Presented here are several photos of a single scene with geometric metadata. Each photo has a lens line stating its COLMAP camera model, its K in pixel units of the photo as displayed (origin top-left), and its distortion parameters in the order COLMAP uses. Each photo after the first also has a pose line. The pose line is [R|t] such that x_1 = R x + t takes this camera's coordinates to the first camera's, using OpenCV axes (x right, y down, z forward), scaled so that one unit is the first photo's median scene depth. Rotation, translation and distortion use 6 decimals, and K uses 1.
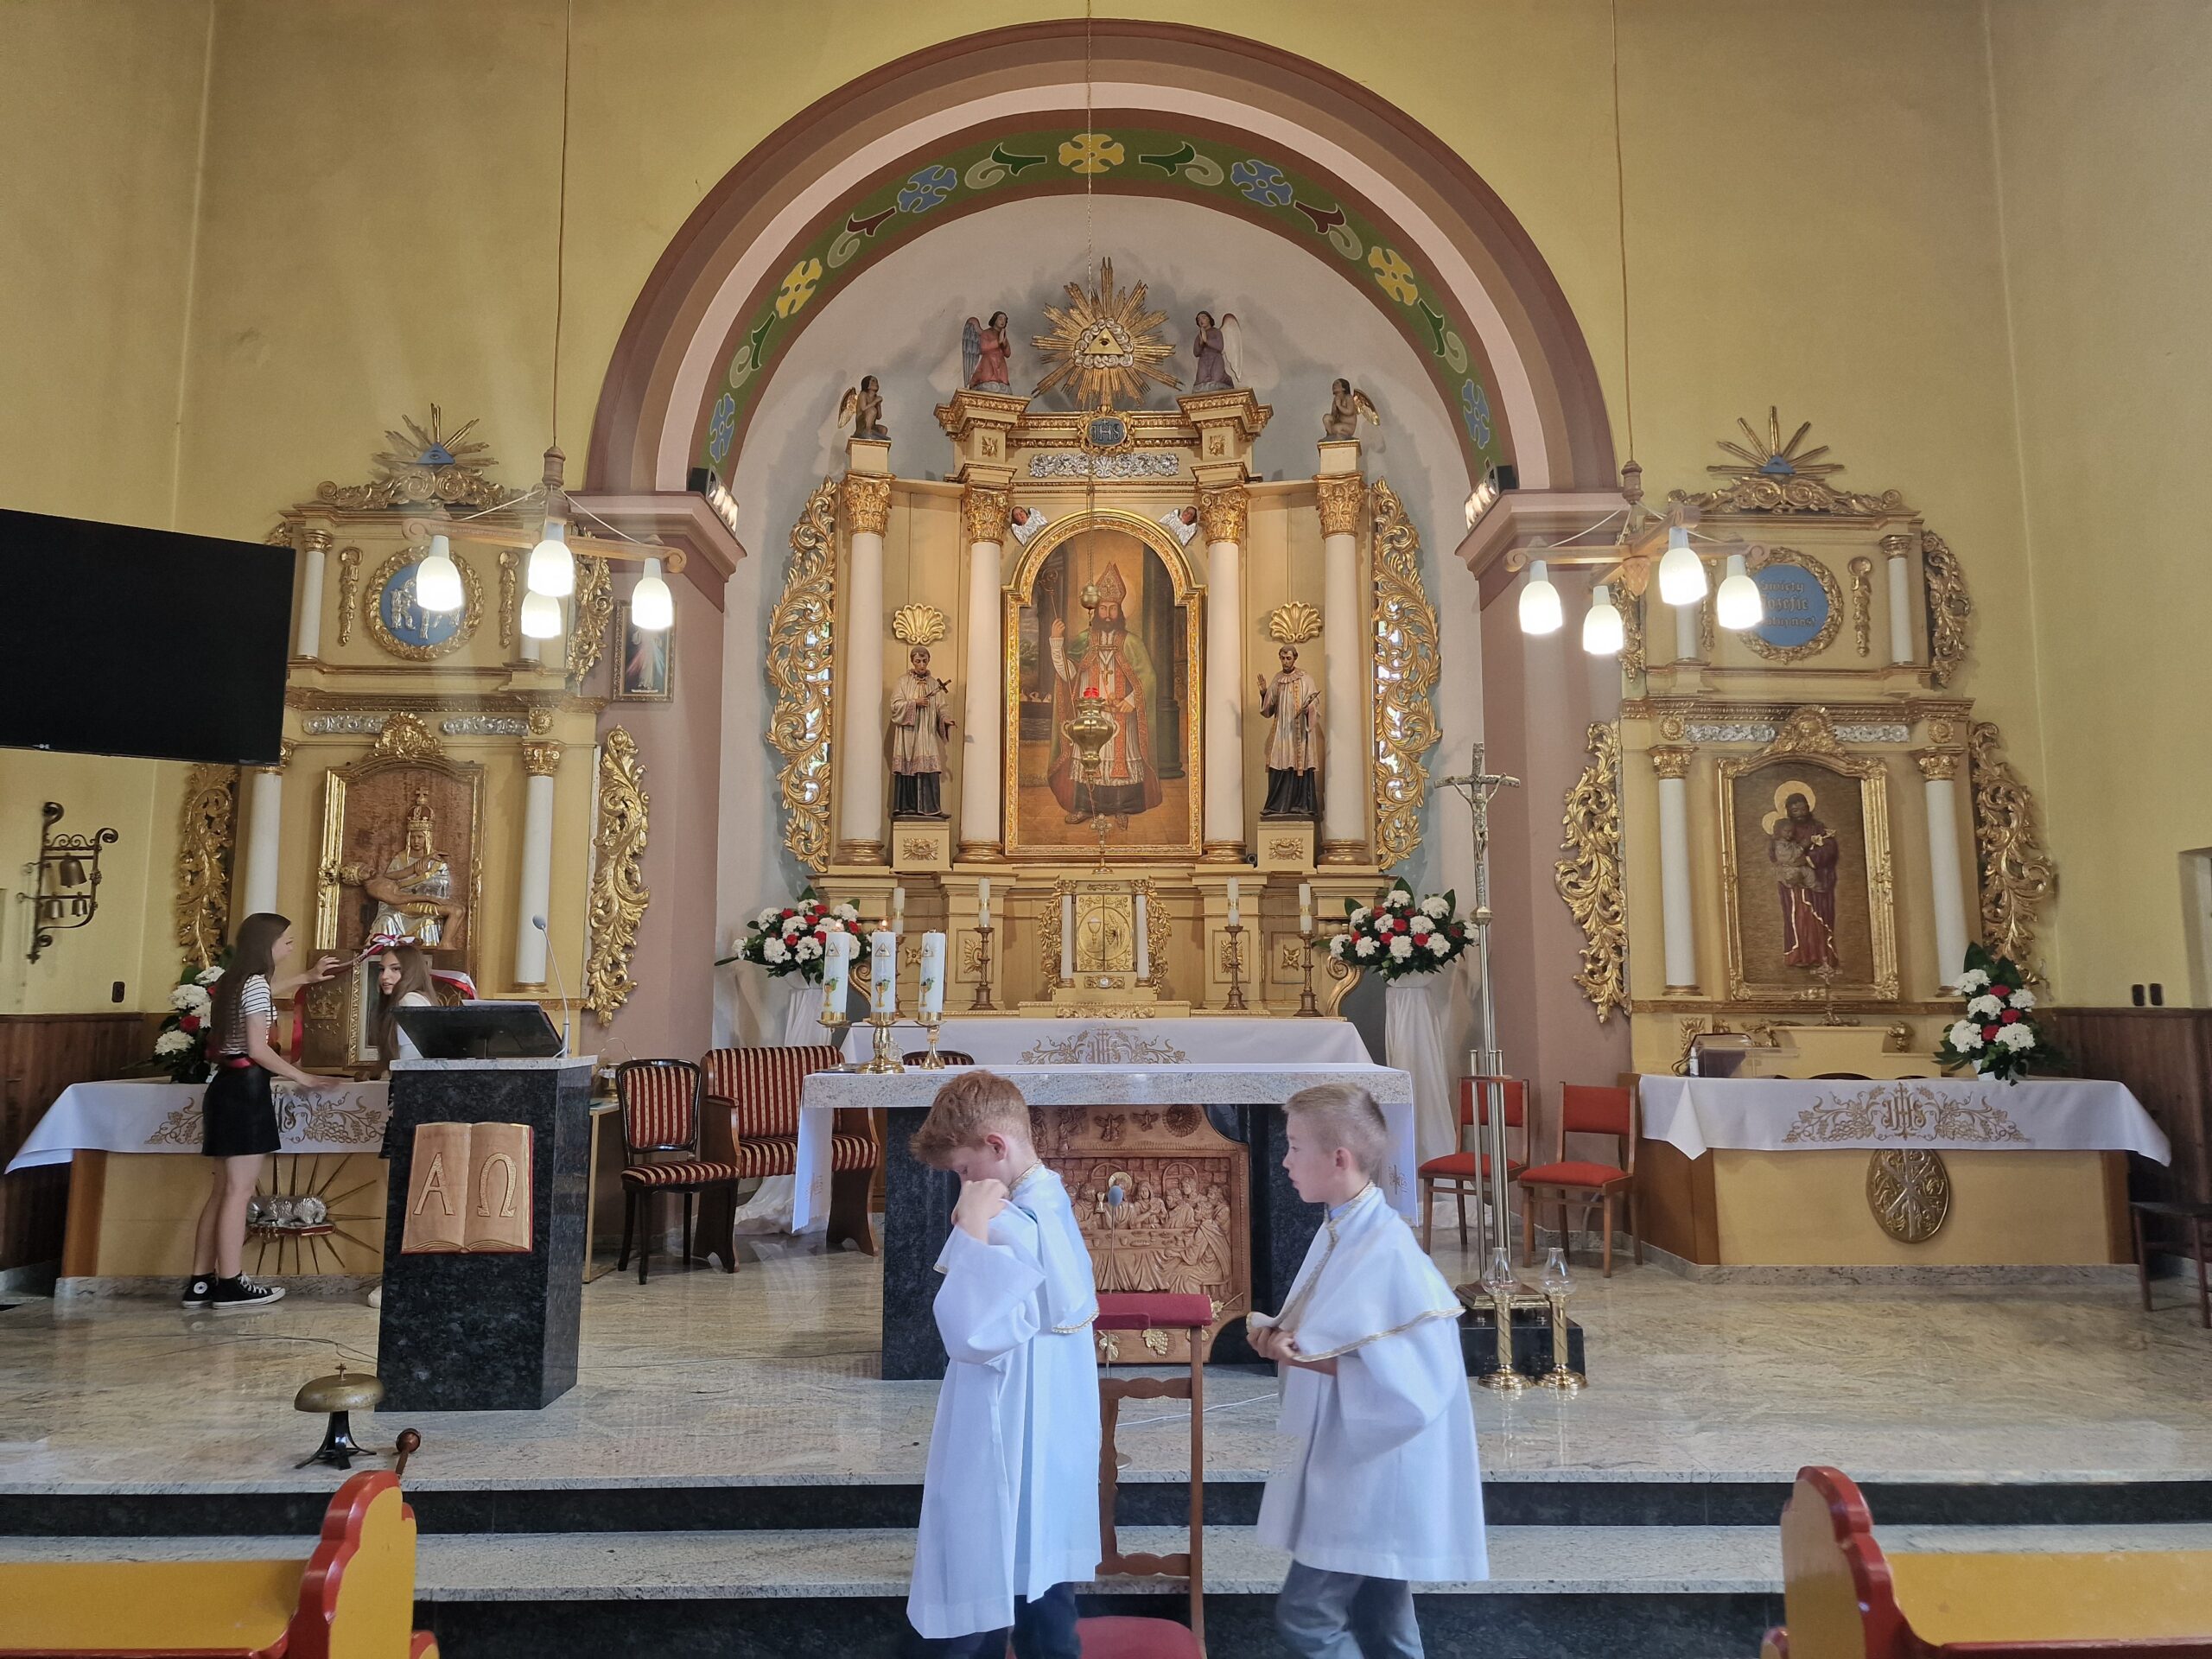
lens RADIAL K [[1467.5, 0, 1106.0], [0, 1467.5, 829.5], [0, 0, 1]] dist [0.129200, -0.177938]
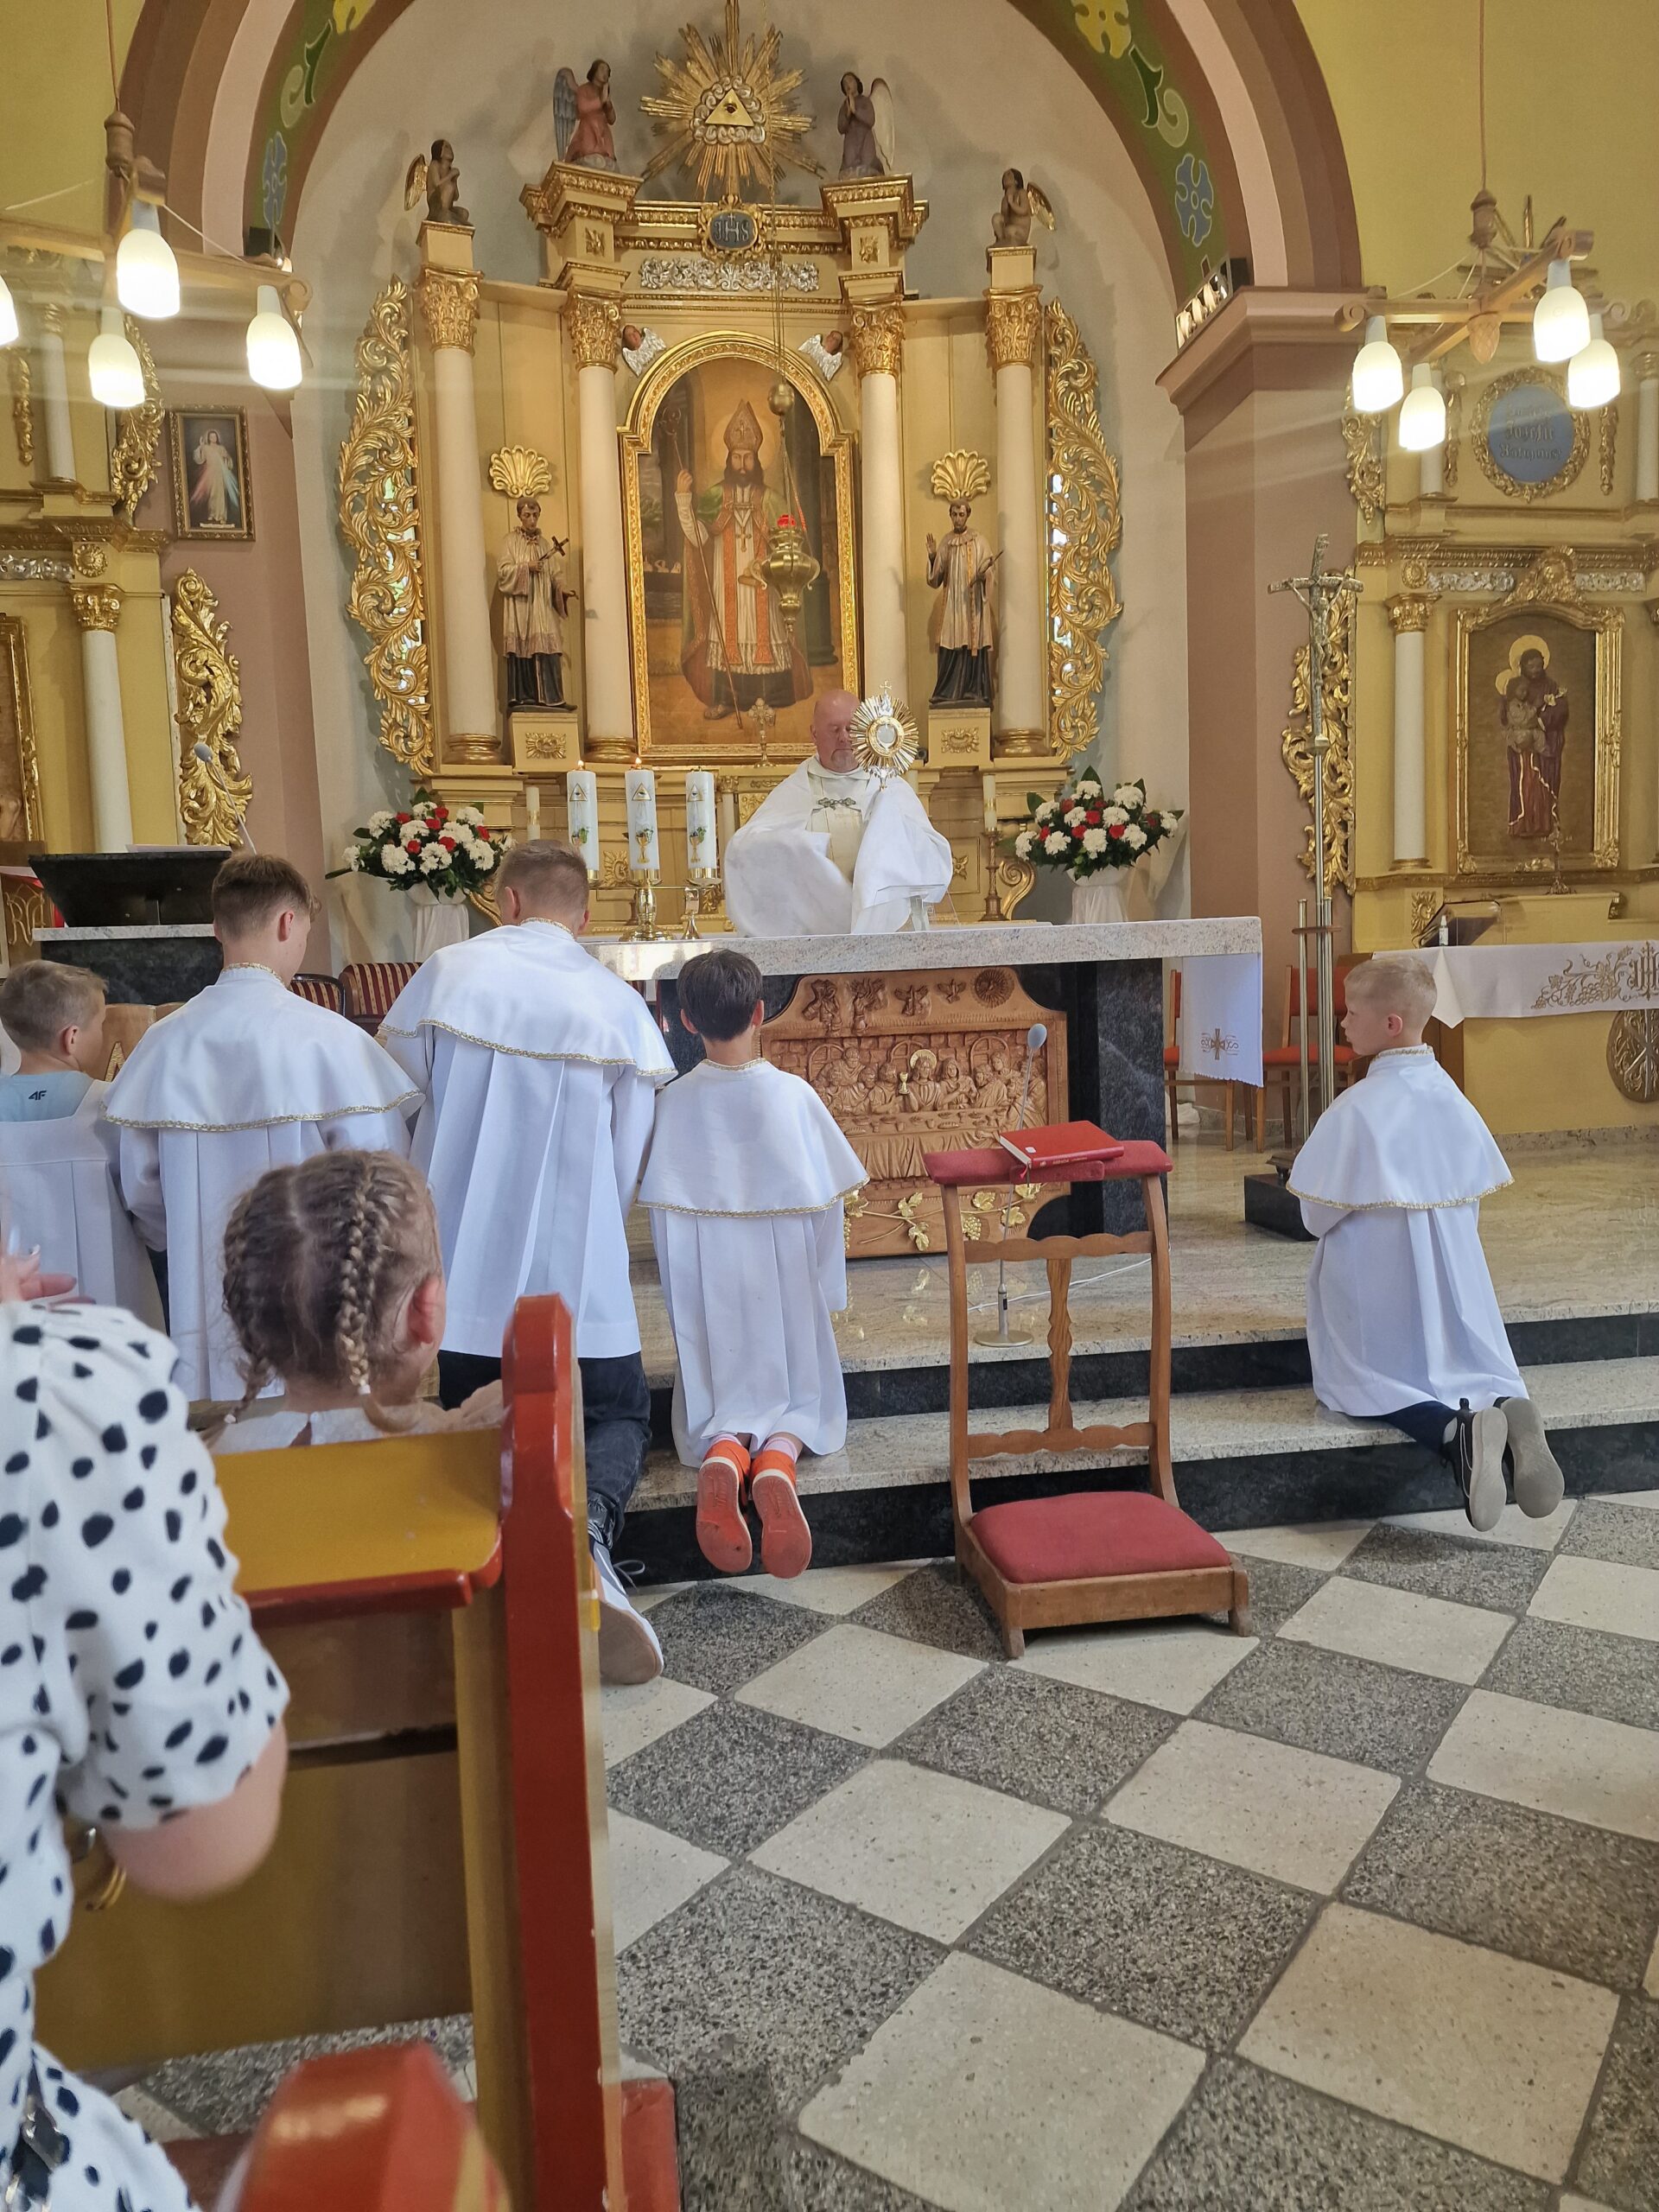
lens RADIAL K [[1472.5, 0, 829.5], [0, 1472.5, 1106.0], [0, 0, 1]] dist [0.052111, -0.048041]
pose [[0.988590, -0.047296, 0.143012, -0.102225], [0.018102, 0.979849, 0.198917, 0.054574], [-0.149538, -0.194059, 0.969525, 0.097001]]
